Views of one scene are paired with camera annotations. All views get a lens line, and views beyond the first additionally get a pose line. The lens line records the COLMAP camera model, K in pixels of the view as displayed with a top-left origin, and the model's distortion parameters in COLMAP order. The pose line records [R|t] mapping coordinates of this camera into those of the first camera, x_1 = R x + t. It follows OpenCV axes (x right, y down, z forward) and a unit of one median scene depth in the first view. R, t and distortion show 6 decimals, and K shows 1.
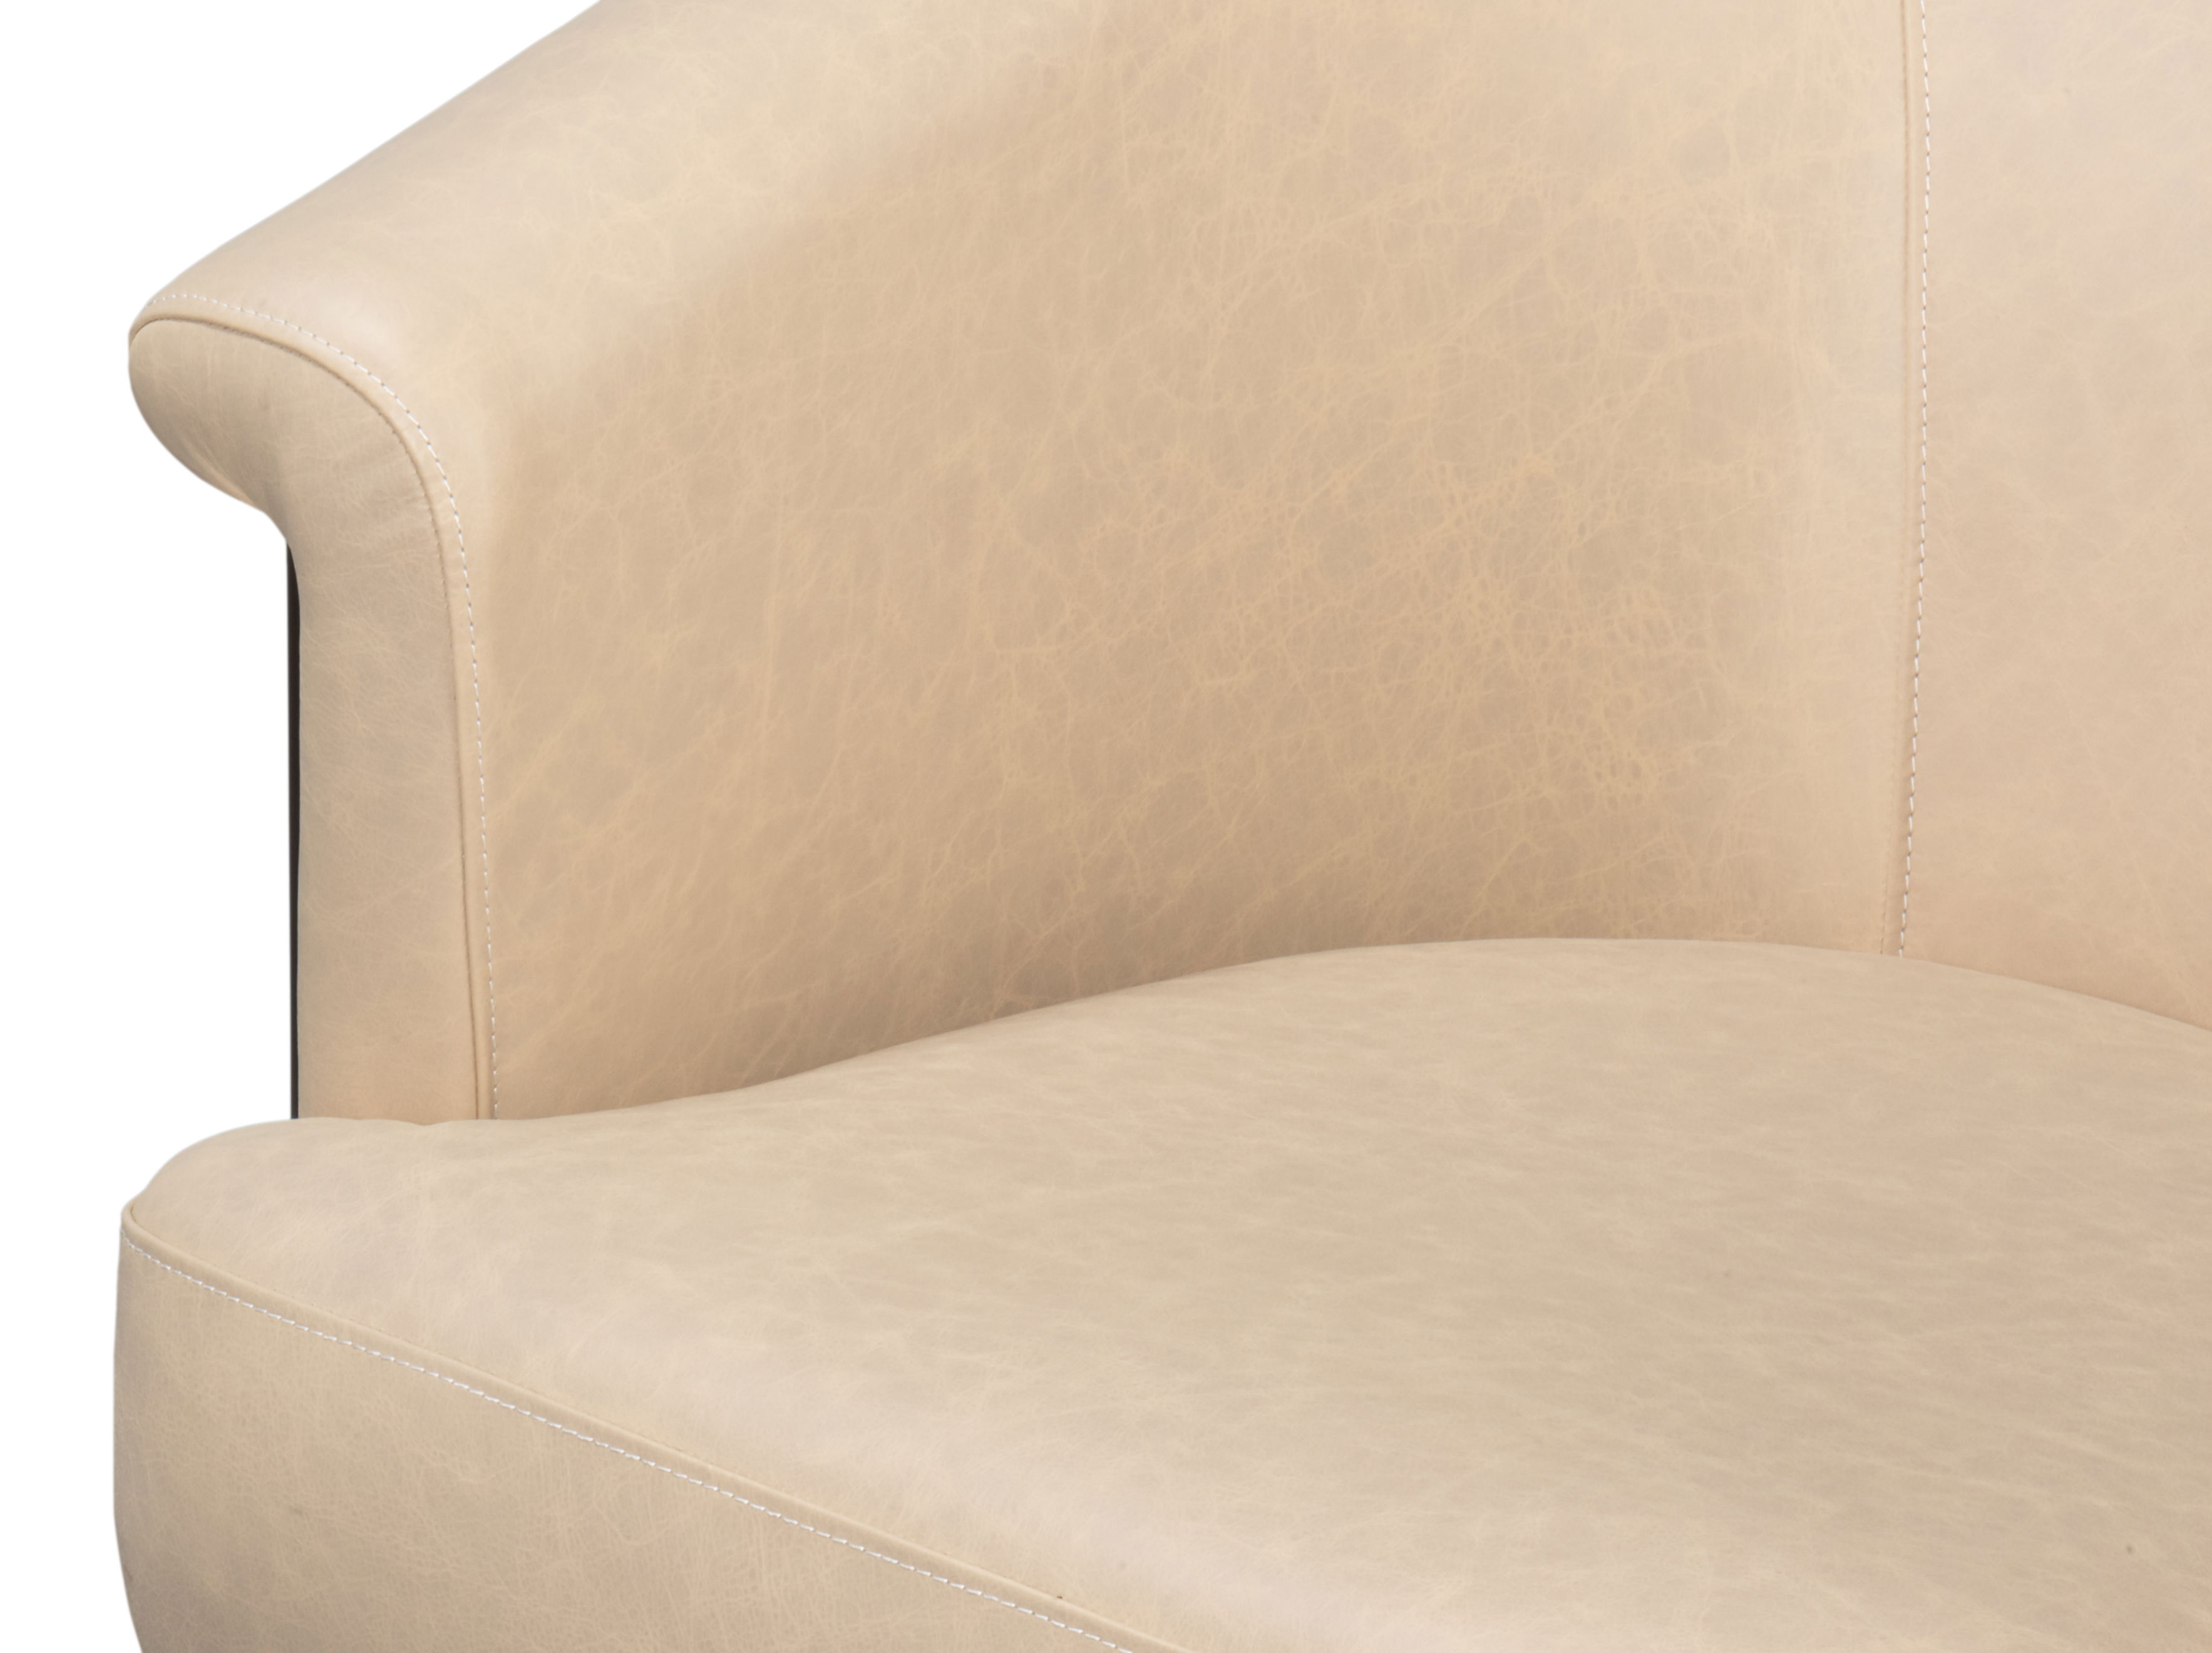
lens RADIAL K [[9751.0, 0, 1094.6], [0, 9751.0, 830.8], [0, 0, 1]] dist [0.064050, 0.000000]
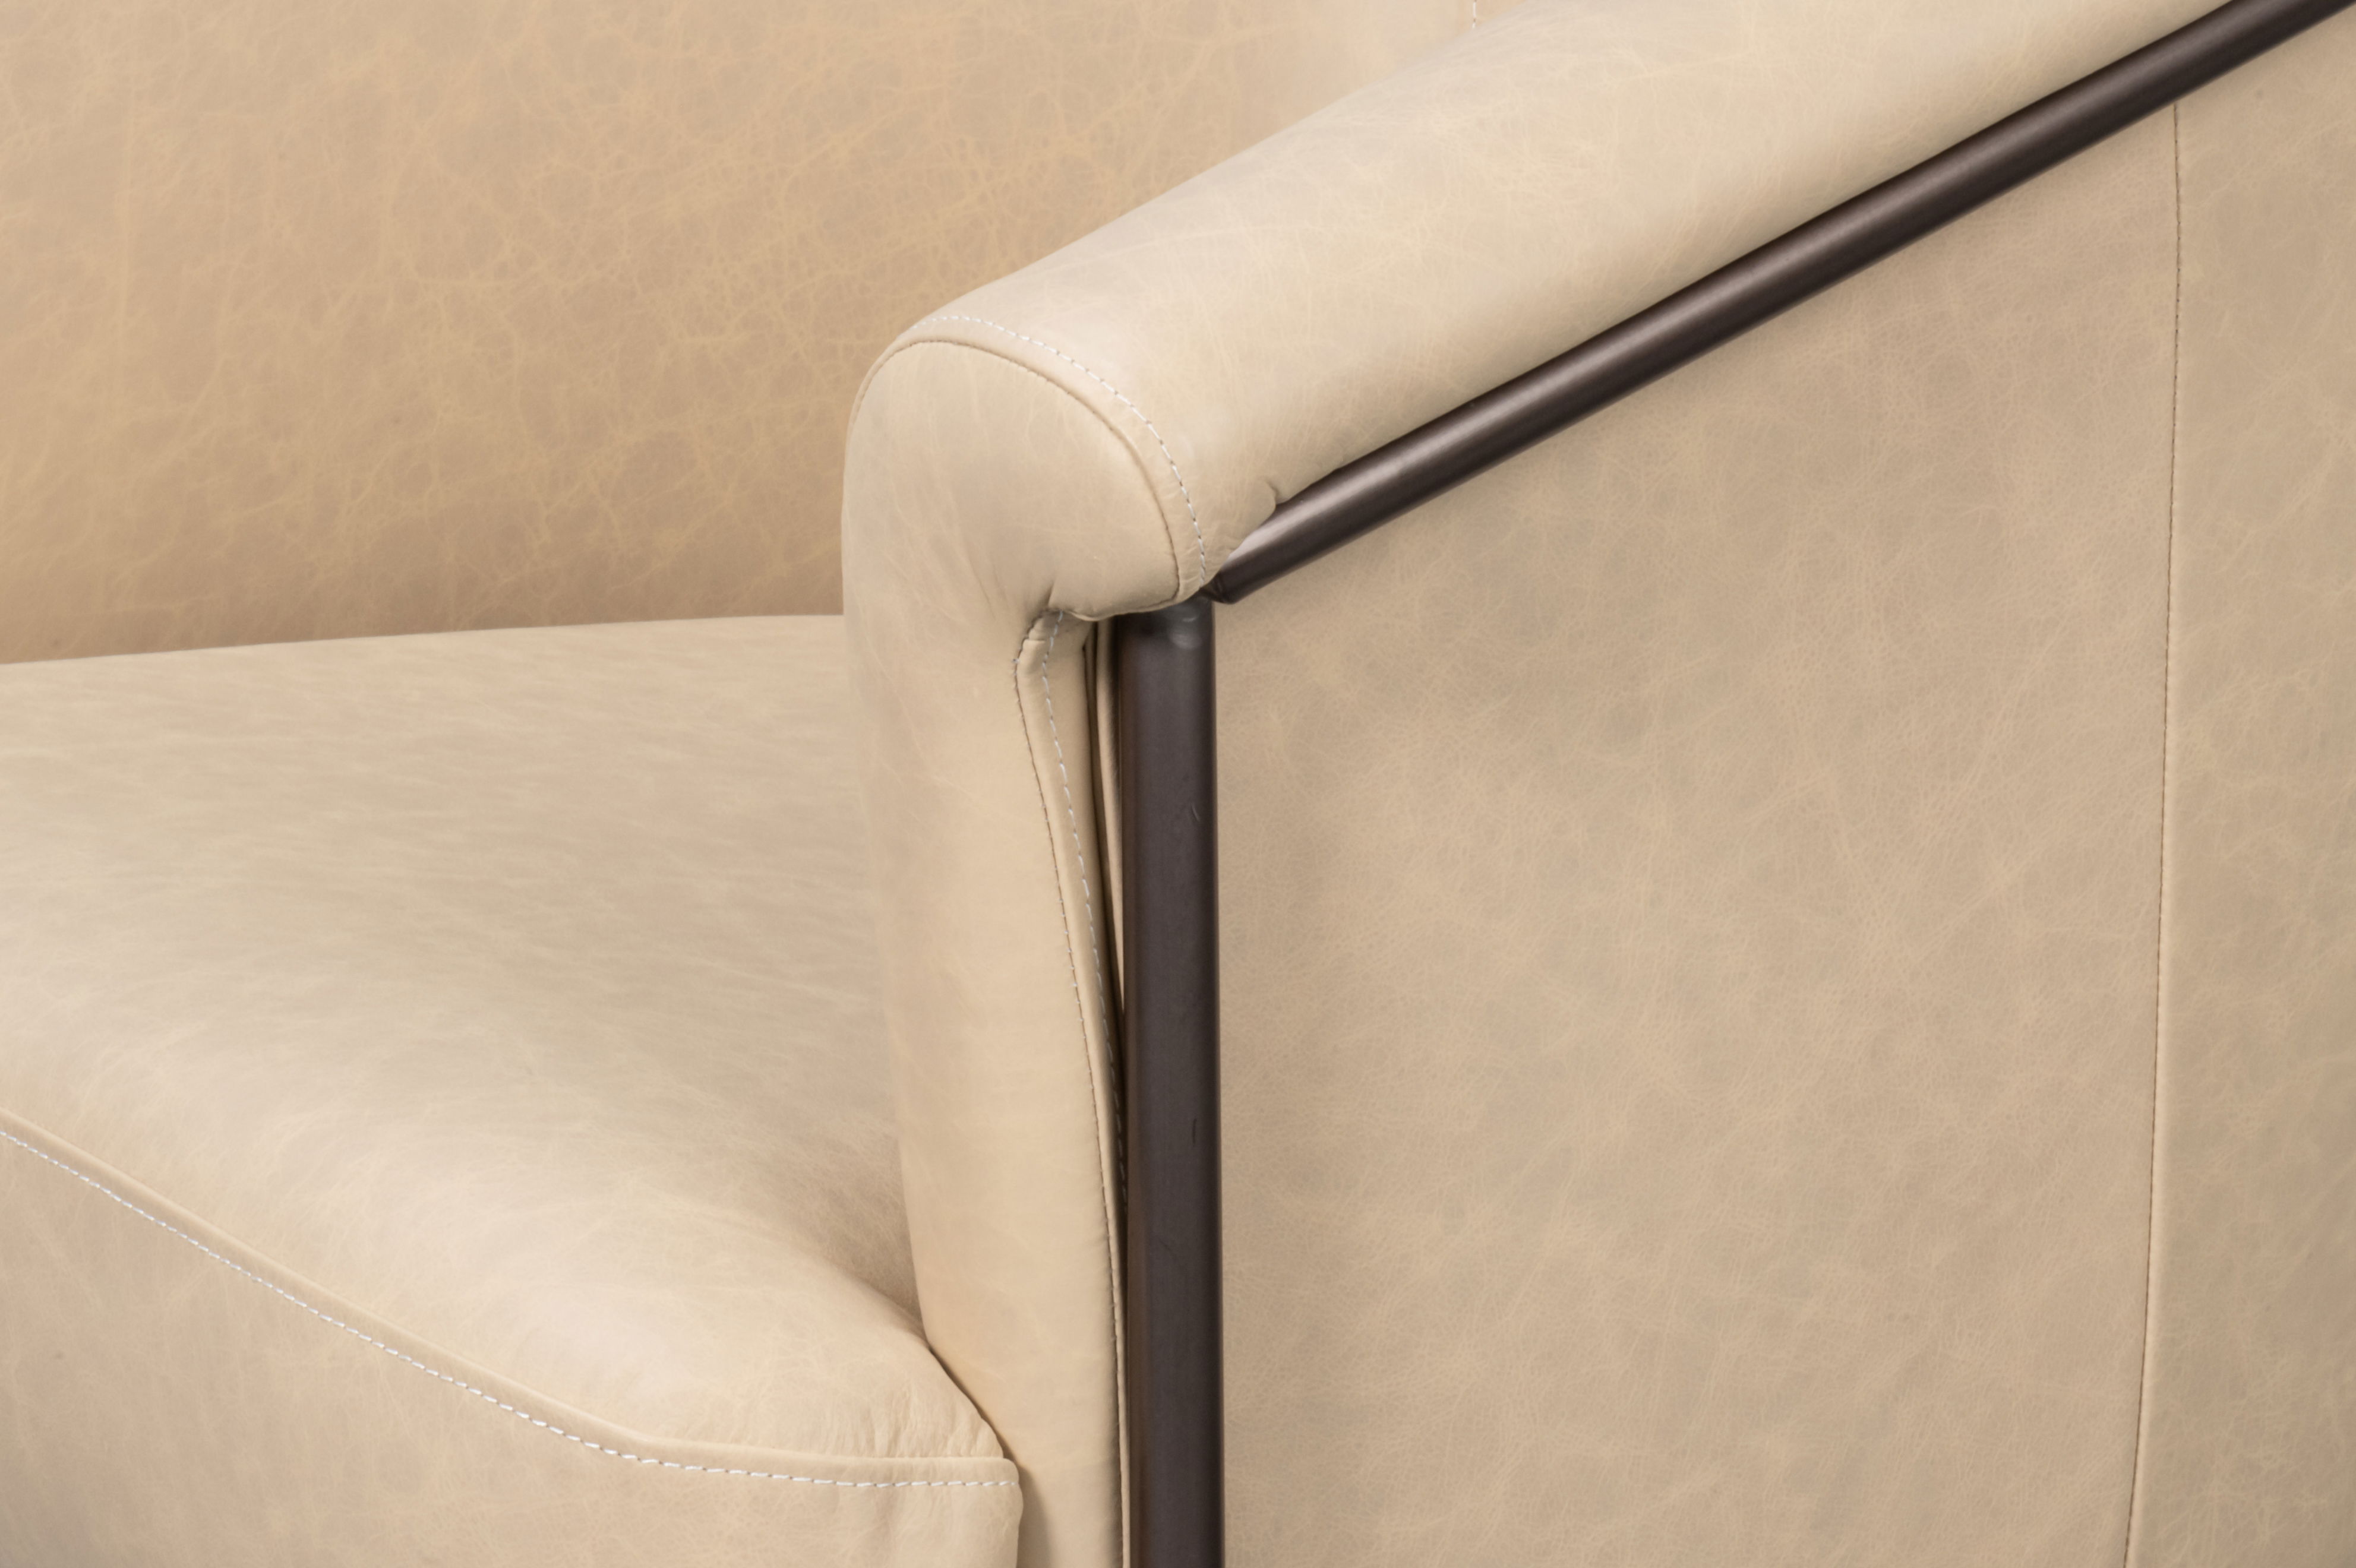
lens RADIAL K [[9953.6, 0, 1179.0], [0, 9953.6, 807.7], [0, 0, 1]] dist [-0.044969, 0.000000]
pose [[0.955926, 0.039750, -0.290906, 0.355259], [-0.061803, 0.995836, -0.067014, 0.096878], [0.287031, 0.082039, 0.954402, 0.049919]]
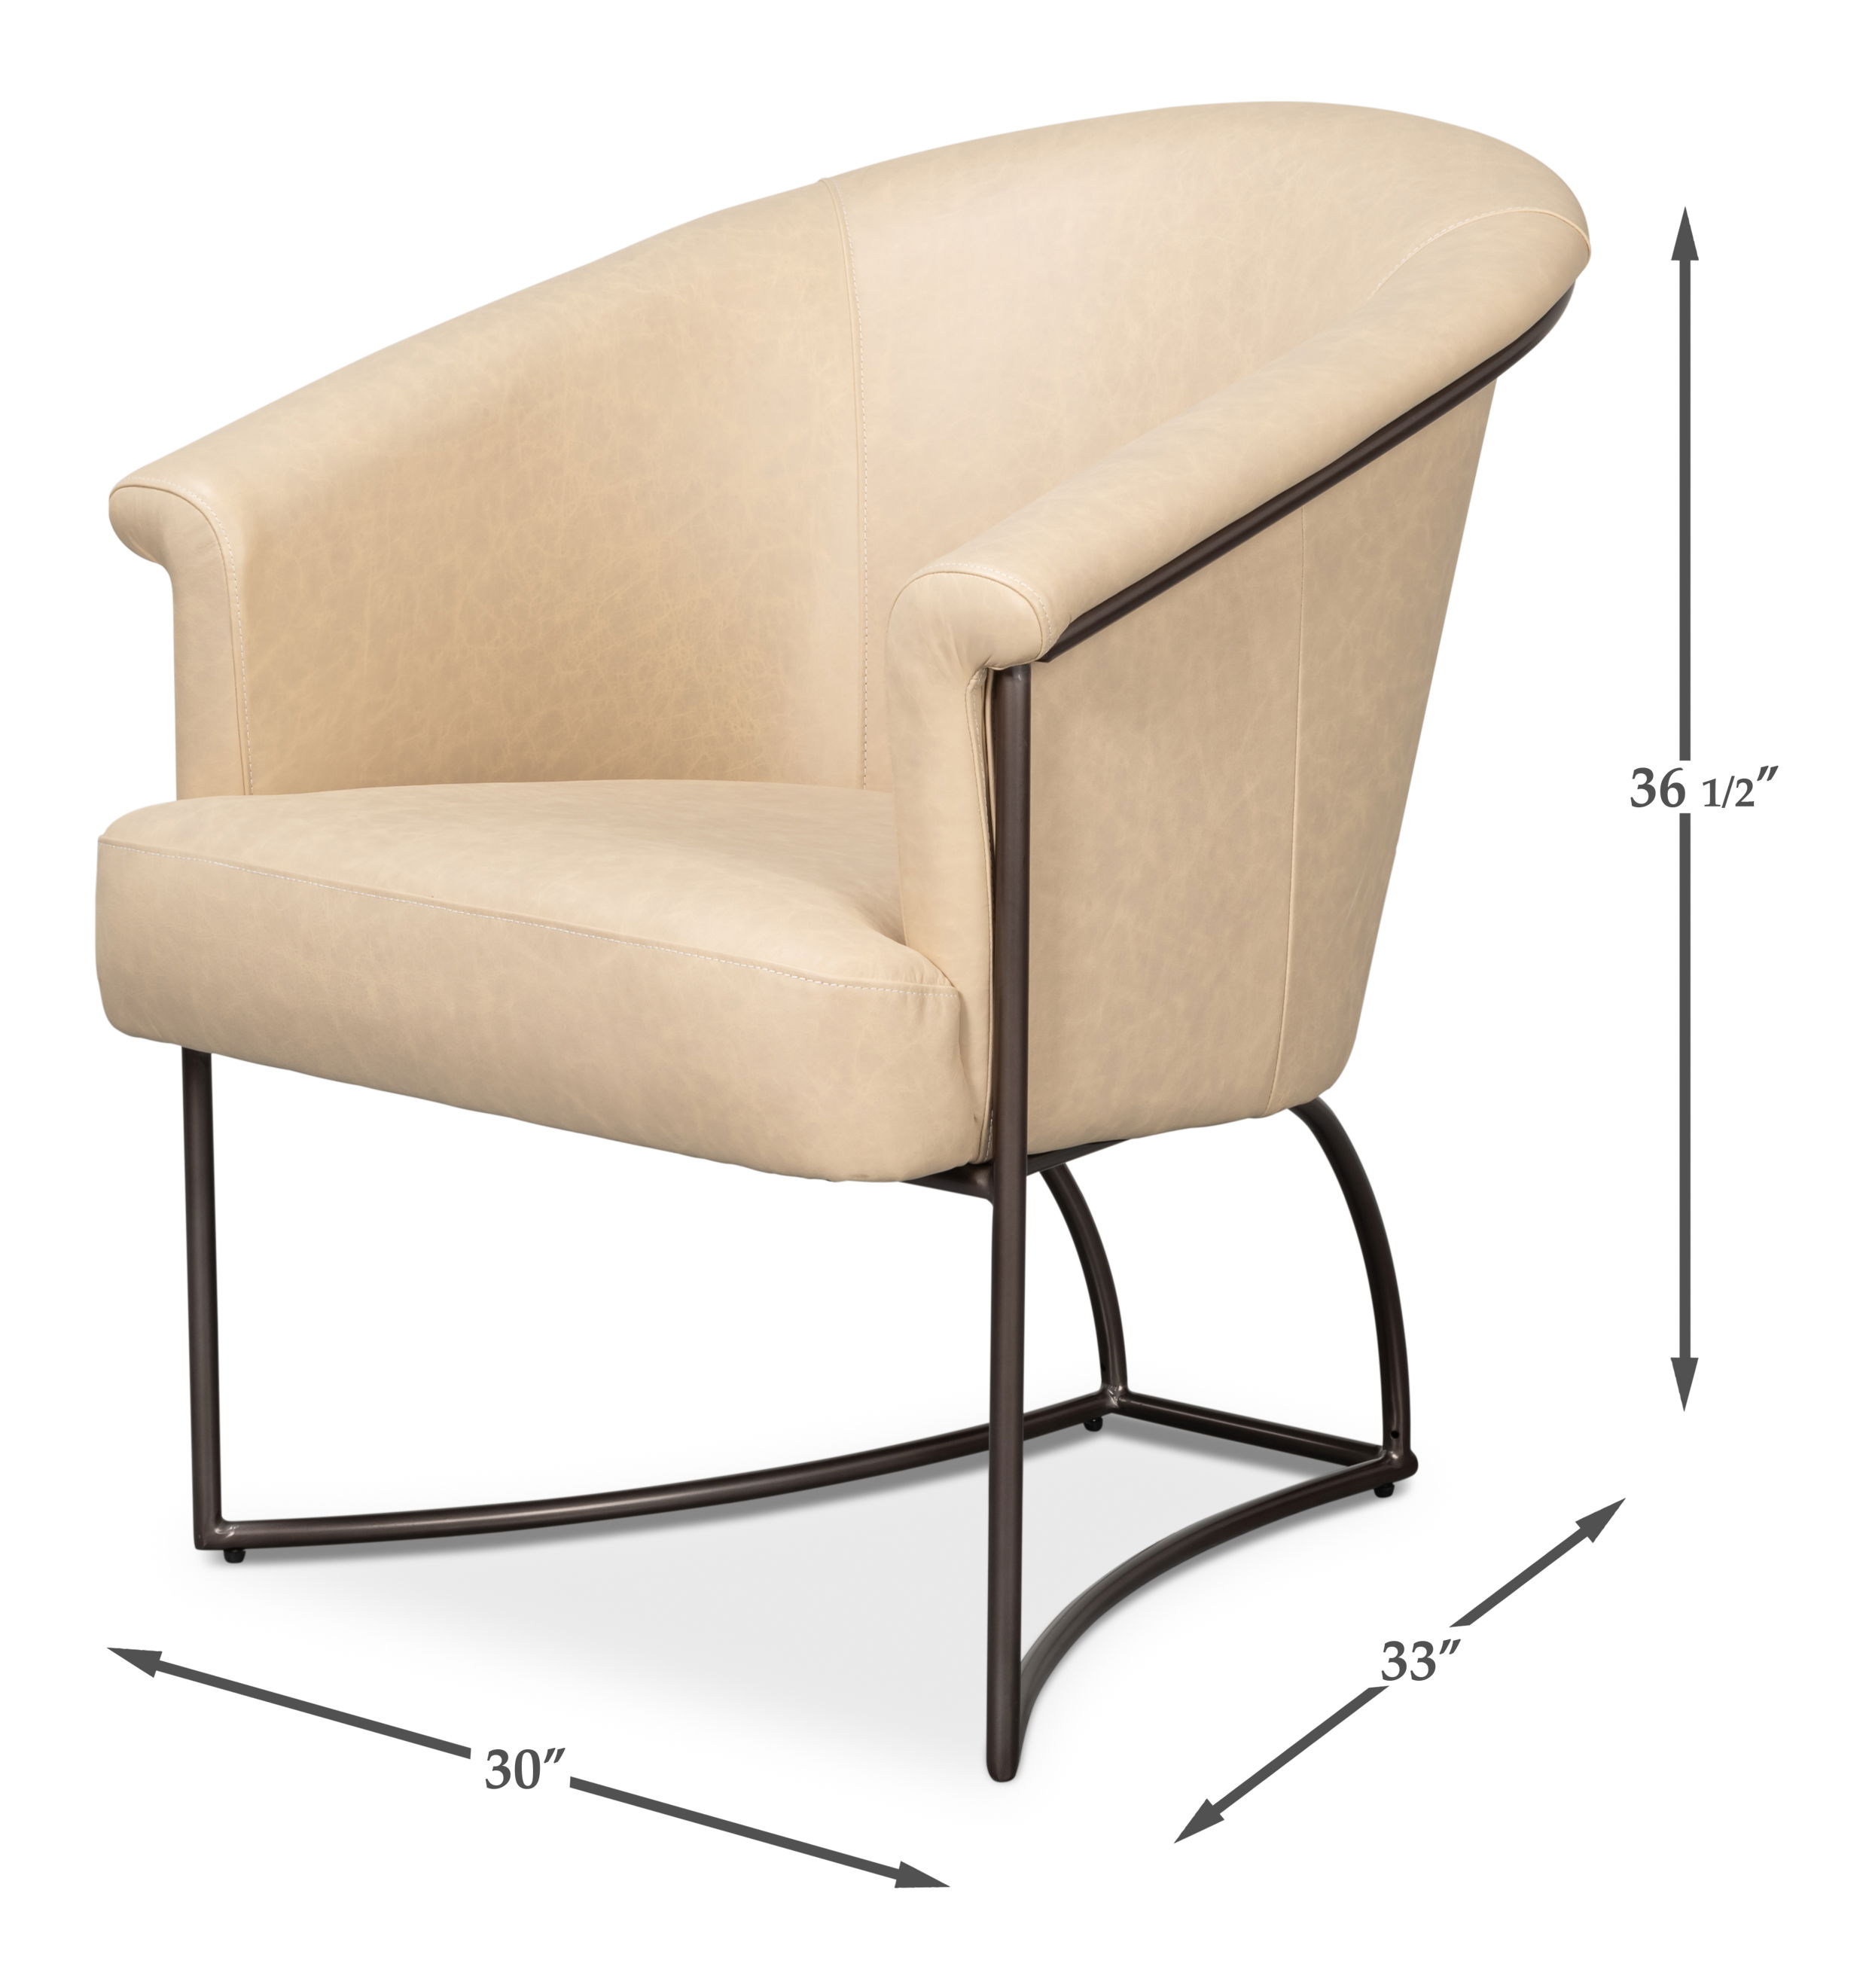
lens RADIAL K [[6333.0, 0, 948.2], [0, 6333.0, 975.3], [0, 0, 1]] dist [-0.094448, 0.000000]
pose [[0.999217, -0.015252, -0.036498, 0.164333], [0.009468, 0.988072, -0.153700, 0.303380], [0.038407, 0.153234, 0.987443, -0.548681]]
